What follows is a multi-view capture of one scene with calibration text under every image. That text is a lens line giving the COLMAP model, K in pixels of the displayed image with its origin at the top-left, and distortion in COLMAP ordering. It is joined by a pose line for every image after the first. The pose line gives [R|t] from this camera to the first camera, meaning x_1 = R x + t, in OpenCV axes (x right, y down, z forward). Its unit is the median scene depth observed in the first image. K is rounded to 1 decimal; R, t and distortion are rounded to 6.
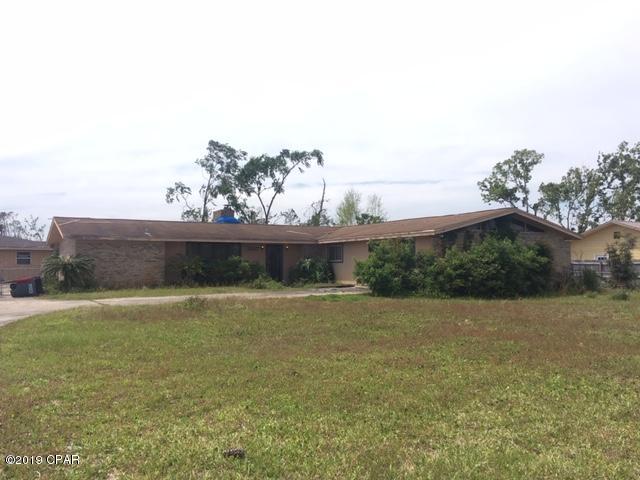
lens RADIAL K [[582.5, 0, 318.5], [0, 582.5, 238.5], [0, 0, 1]] dist [0.084460, -0.030463]
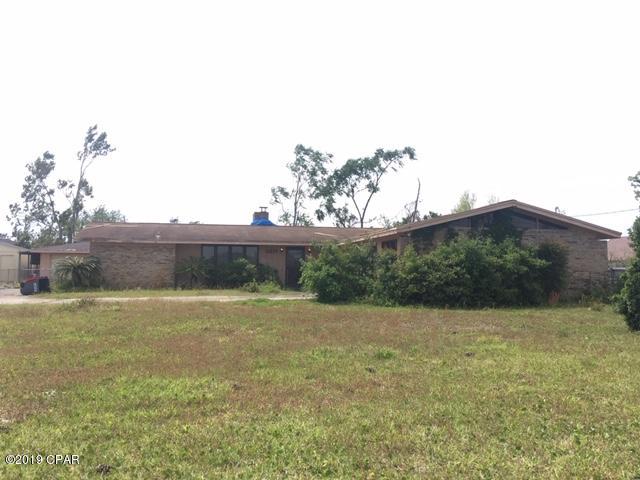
lens RADIAL K [[582.5, 0, 320.1], [0, 582.5, 243.6], [0, 0, 1]] dist [0.084460, -0.030463]
pose [[0.950666, -0.006376, -0.310152, 0.289224], [0.006116, 0.999980, -0.001814, 0.007764], [0.310157, -0.000173, 0.950685, 0.106519]]
